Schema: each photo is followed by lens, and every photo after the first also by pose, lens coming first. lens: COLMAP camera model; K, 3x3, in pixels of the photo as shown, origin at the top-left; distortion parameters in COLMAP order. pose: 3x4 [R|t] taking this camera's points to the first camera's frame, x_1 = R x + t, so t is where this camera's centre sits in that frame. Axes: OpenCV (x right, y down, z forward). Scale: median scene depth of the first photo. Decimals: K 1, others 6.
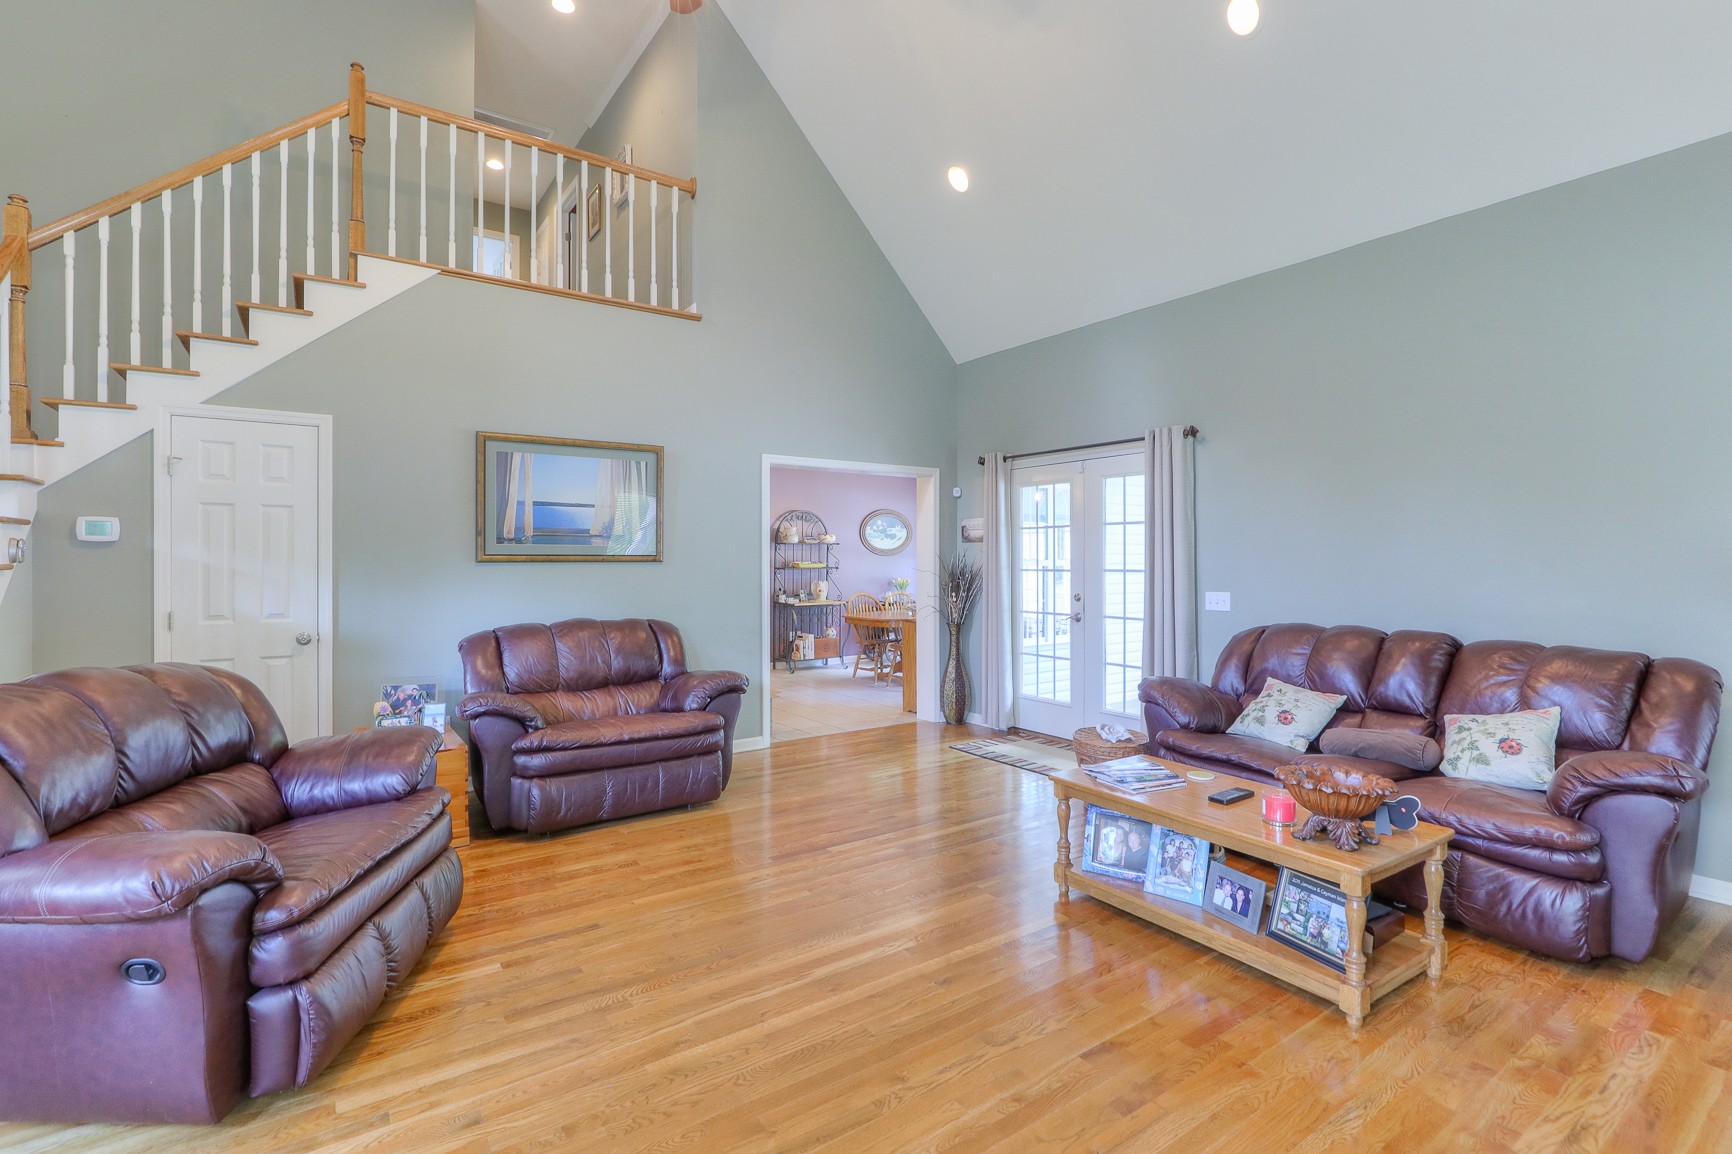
lens RADIAL K [[784.5, 0, 856.0], [0, 784.5, 571.3], [0, 0, 1]] dist [-0.023835, 0.003672]
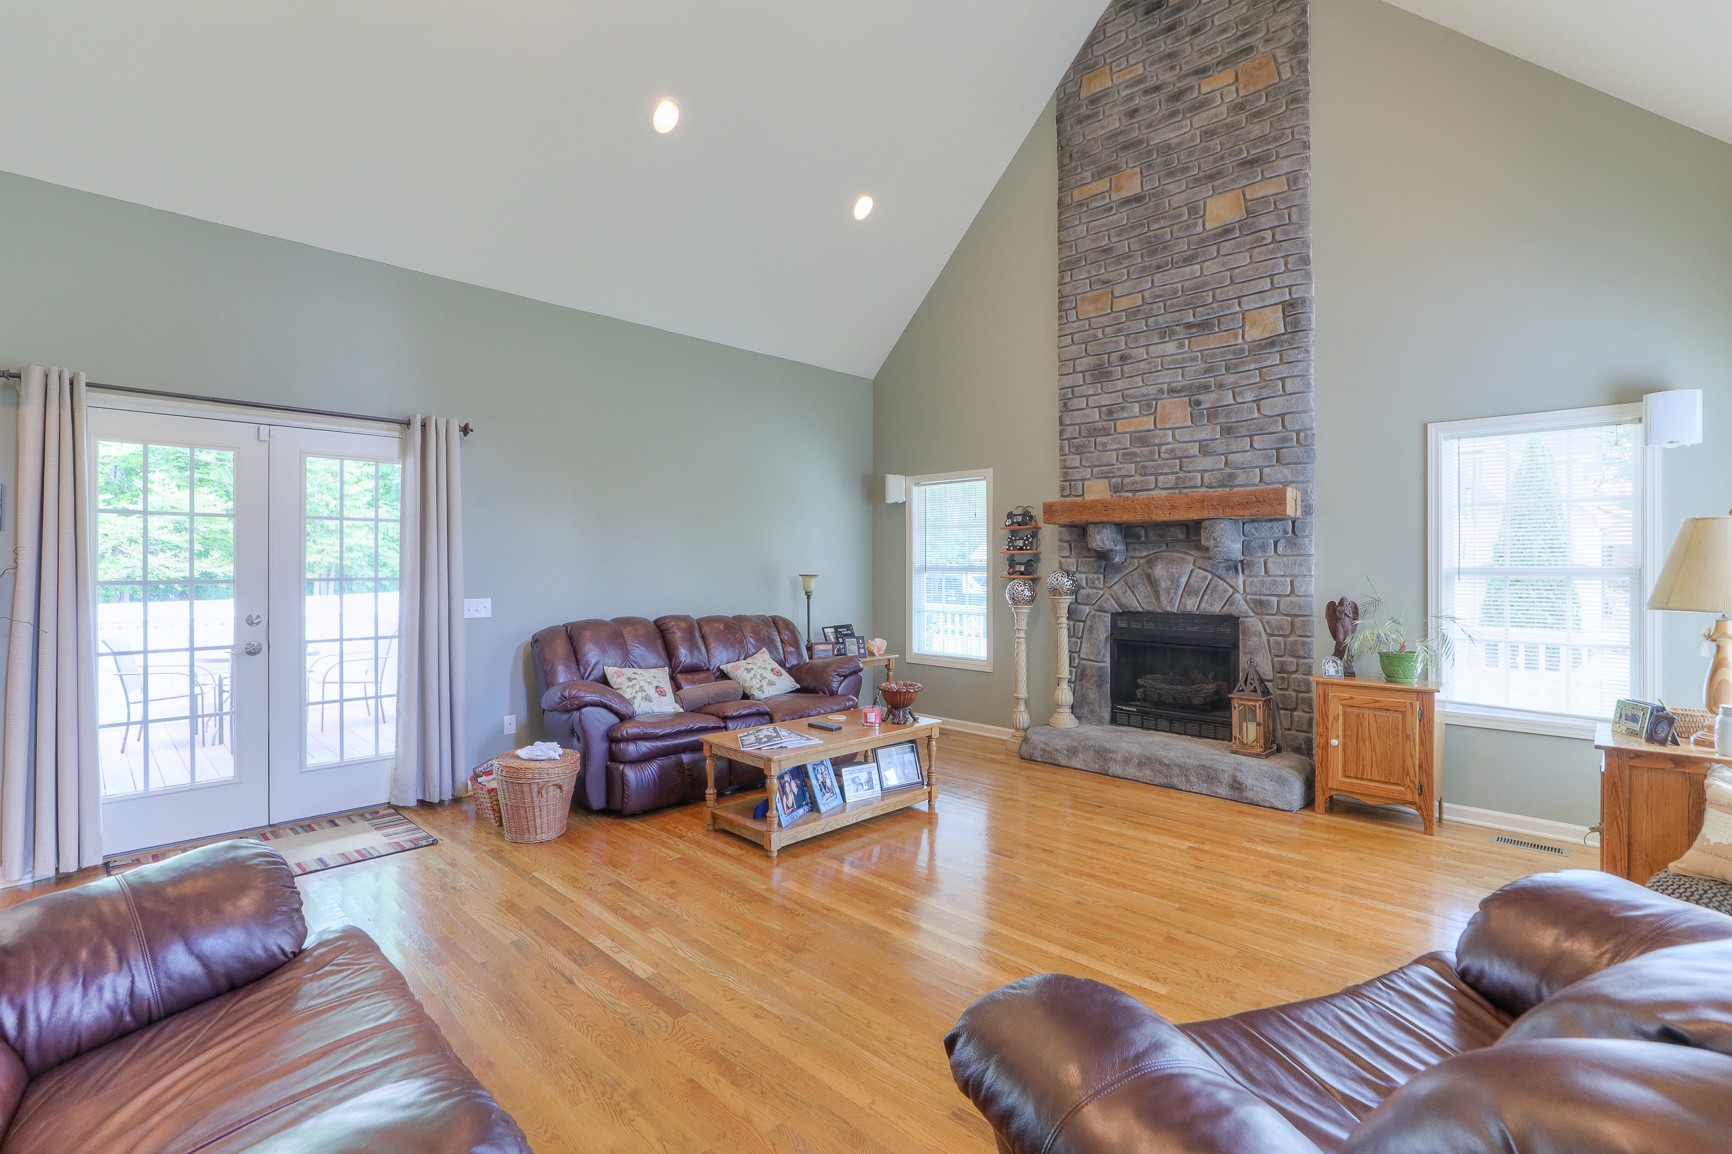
lens RADIAL K [[784.5, 0, 853.8], [0, 784.5, 568.8], [0, 0, 1]] dist [-0.023835, 0.003672]
pose [[-0.181201, -0.004251, 0.983437, -0.507849], [0.012669, 0.999898, 0.006657, -0.010085], [-0.983365, 0.013666, -0.181128, 0.627514]]
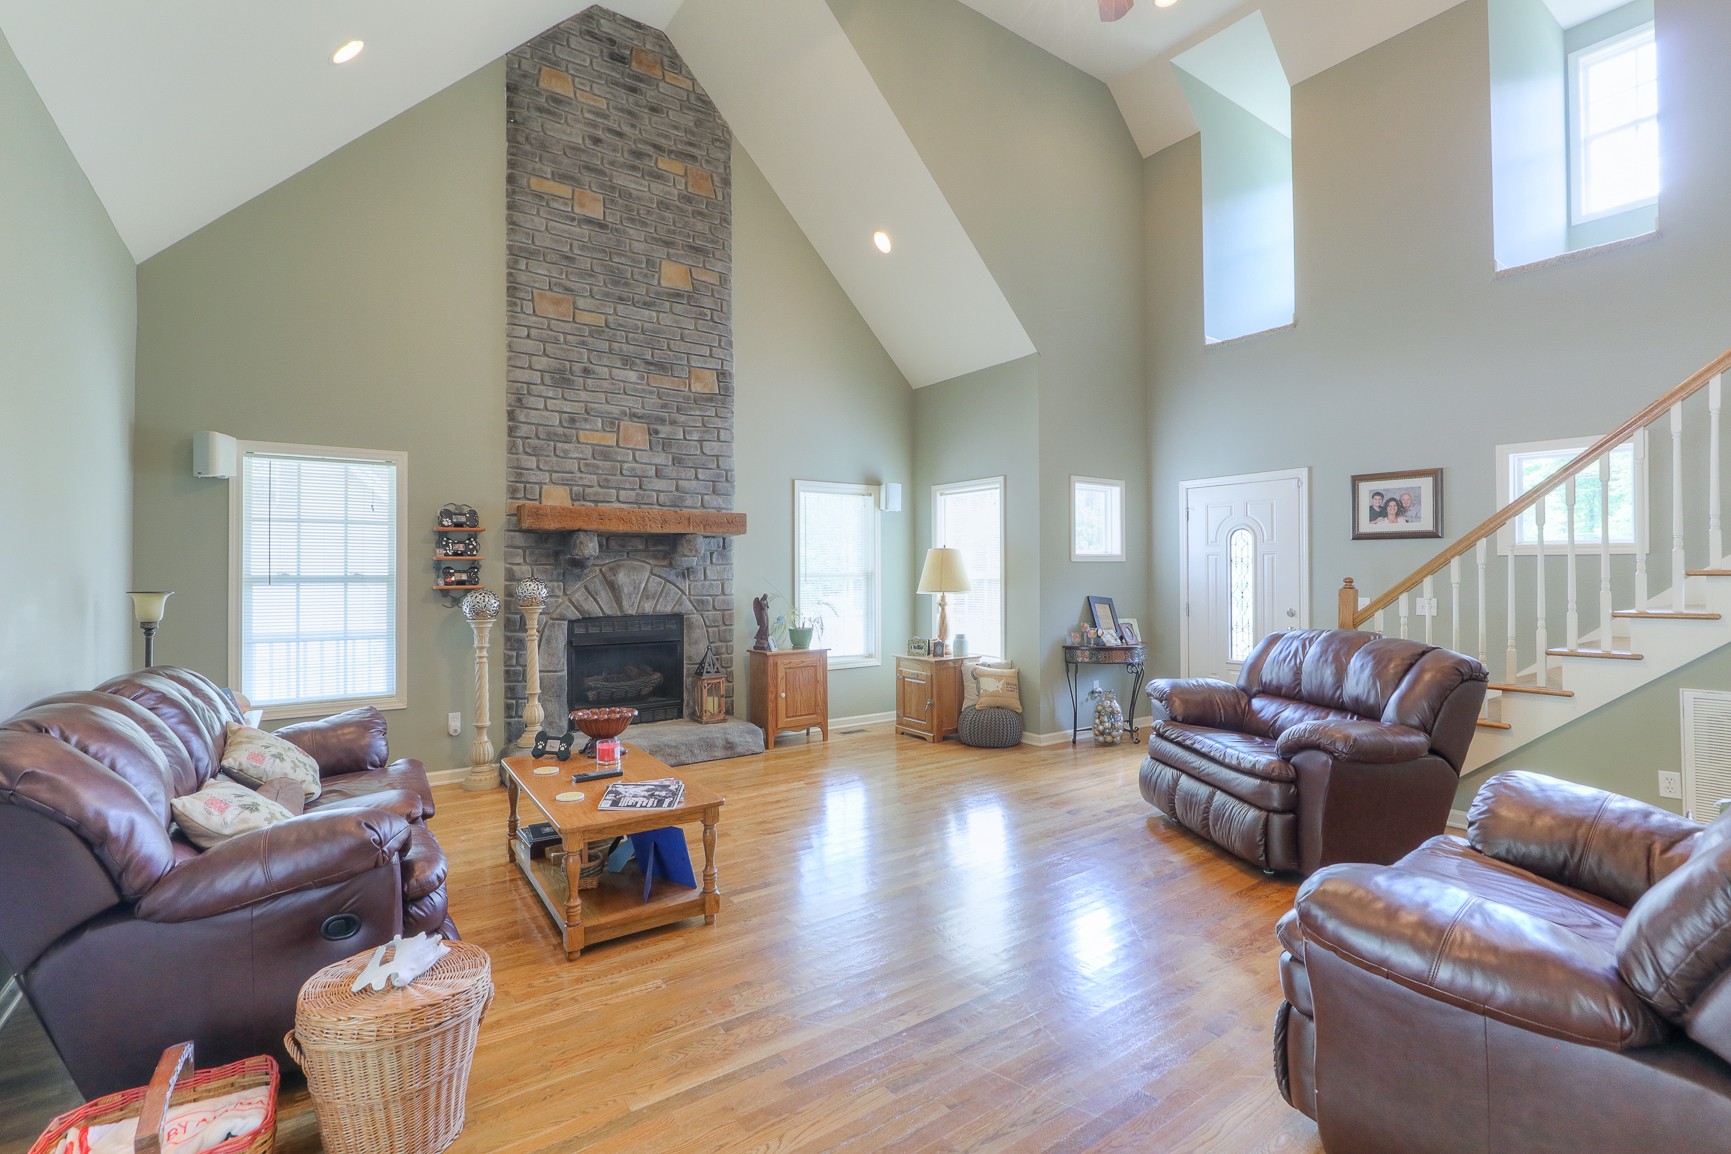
lens RADIAL K [[784.0, 0, 864.0], [0, 784.0, 567.3], [0, 0, 1]] dist [-0.023835, 0.003672]
pose [[-0.999957, 0.004407, -0.008143, 0.034190], [0.004332, 0.999948, 0.009212, -0.018194], [0.008184, 0.009176, -0.999924, 1.114601]]
